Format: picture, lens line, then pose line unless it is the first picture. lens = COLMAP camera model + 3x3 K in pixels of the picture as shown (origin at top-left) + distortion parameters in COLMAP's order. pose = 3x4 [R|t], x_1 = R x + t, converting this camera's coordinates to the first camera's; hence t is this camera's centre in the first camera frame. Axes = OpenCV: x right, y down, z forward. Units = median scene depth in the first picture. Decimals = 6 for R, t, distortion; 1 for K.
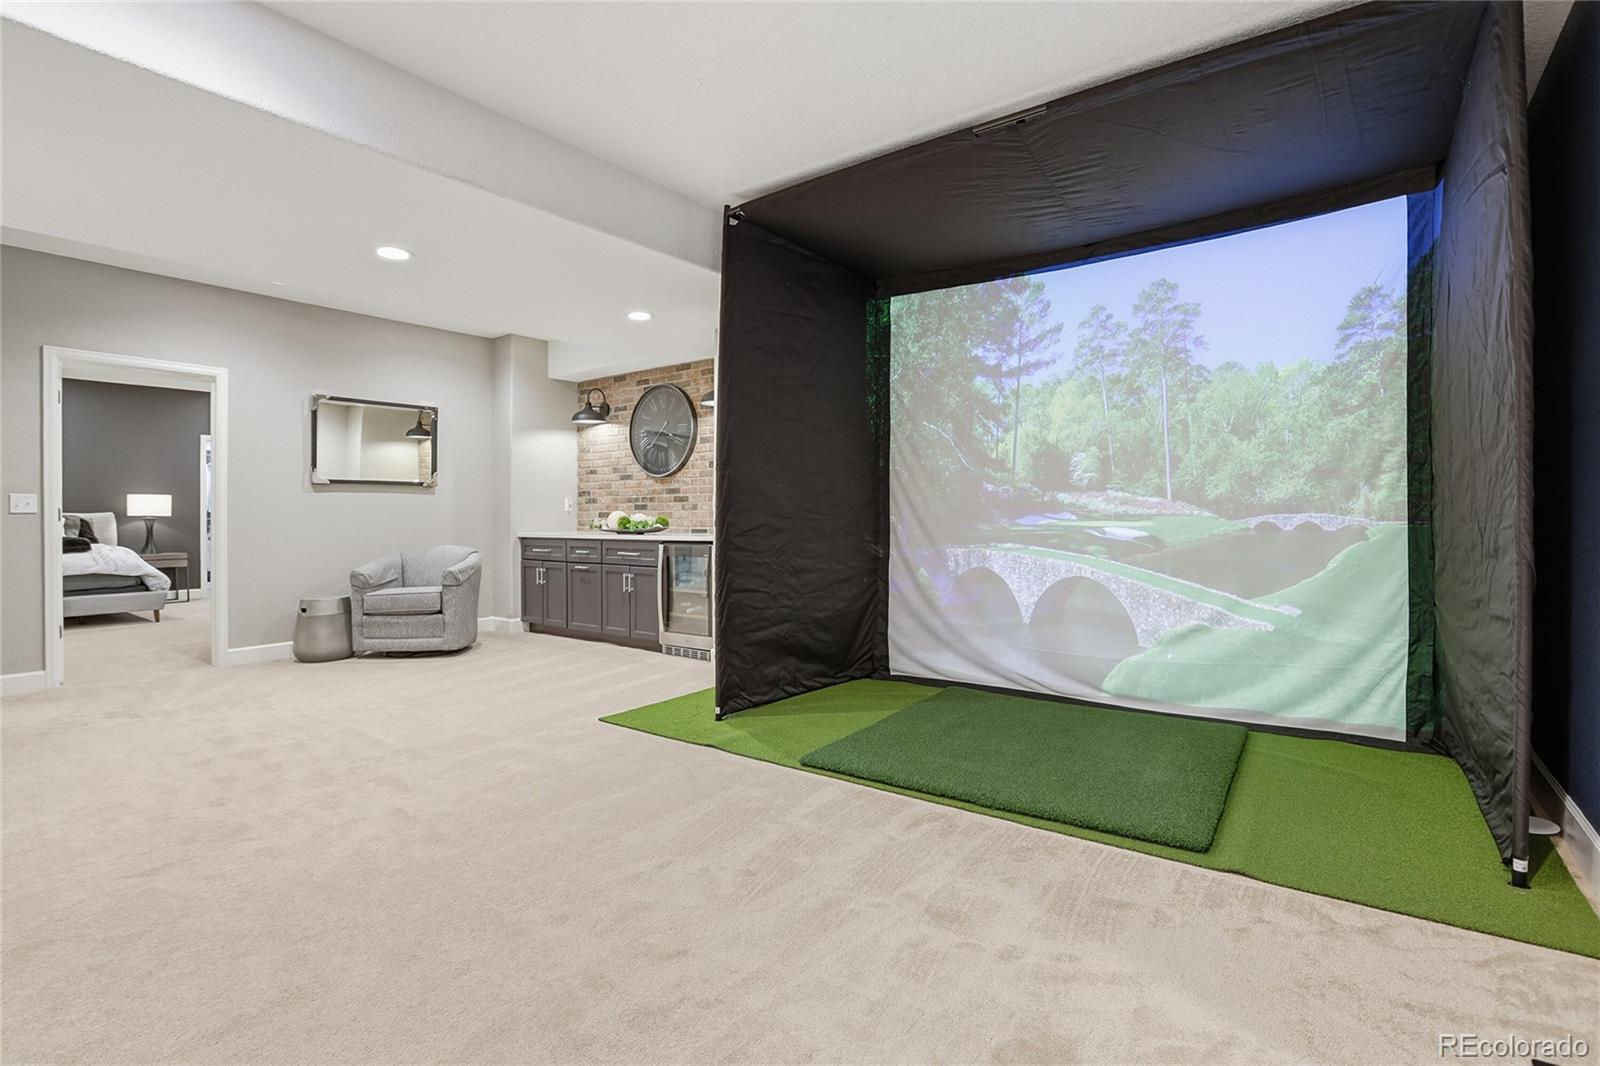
lens RADIAL K [[744.8, 0, 798.7], [0, 744.8, 520.2], [0, 0, 1]] dist [-0.033348, 0.006851]
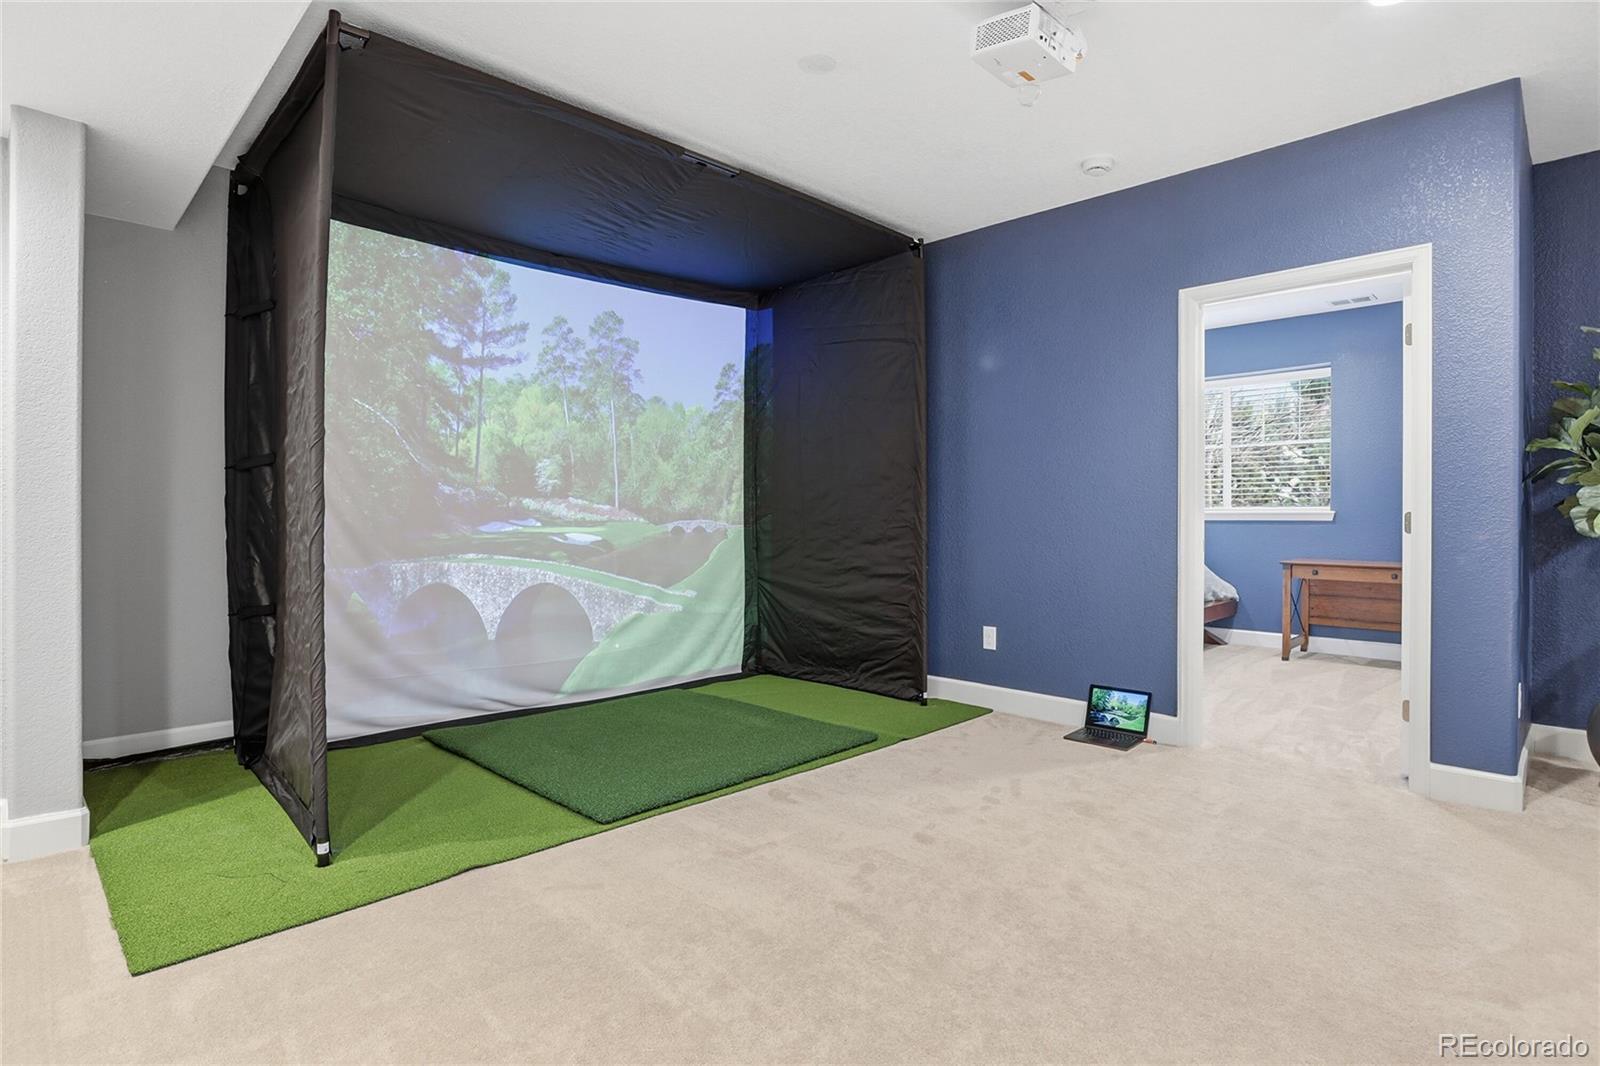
lens RADIAL K [[825.7, 0, 789.8], [0, 825.7, 518.7], [0, 0, 1]] dist [0.011443, 0.000620]
pose [[0.187138, 0.002743, 0.982330, -0.674062], [0.011936, 0.999916, -0.005066, -0.001123], [-0.982261, 0.012674, 0.187089, 0.487155]]
